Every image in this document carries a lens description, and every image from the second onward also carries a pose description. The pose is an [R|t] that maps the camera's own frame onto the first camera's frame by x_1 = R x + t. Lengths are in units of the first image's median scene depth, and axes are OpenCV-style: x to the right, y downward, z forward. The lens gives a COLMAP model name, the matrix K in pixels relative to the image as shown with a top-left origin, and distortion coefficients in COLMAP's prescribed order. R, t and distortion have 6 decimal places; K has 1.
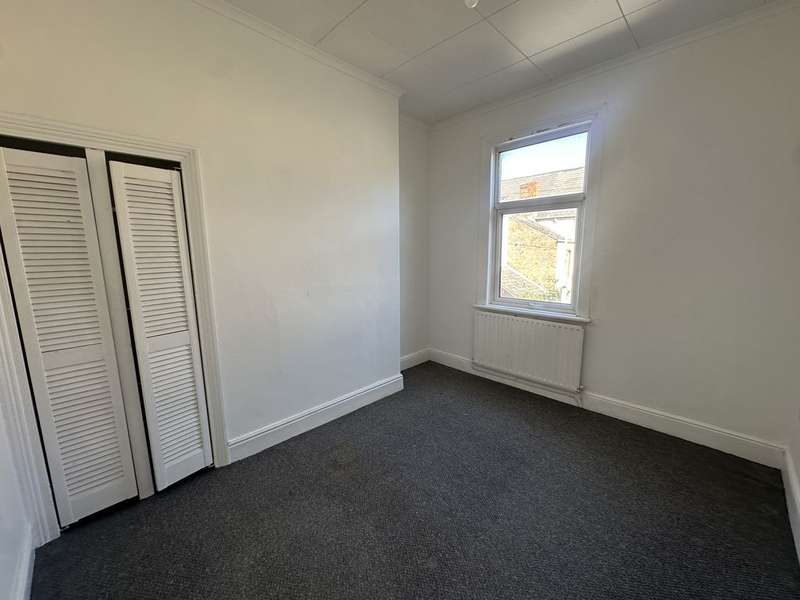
lens RADIAL K [[318.6, 0, 399.8], [0, 318.6, 301.2], [0, 0, 1]] dist [-0.004798, 0.000581]
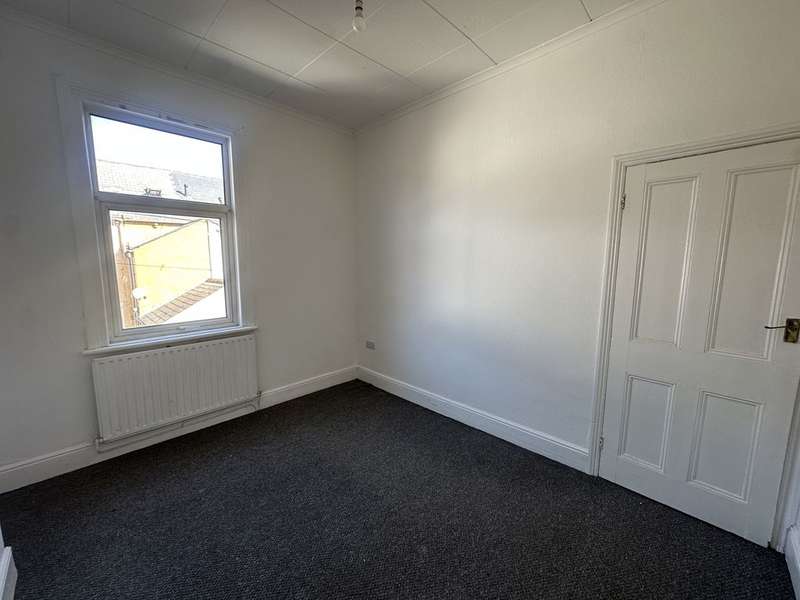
lens RADIAL K [[318.6, 0, 399.8], [0, 318.6, 301.2], [0, 0, 1]] dist [-0.004798, 0.000581]
pose [[-0.011758, -0.124100, 0.992200, -0.428514], [0.156233, 0.979854, 0.124407, -0.076565], [-0.987650, 0.156477, 0.007867, 0.460736]]
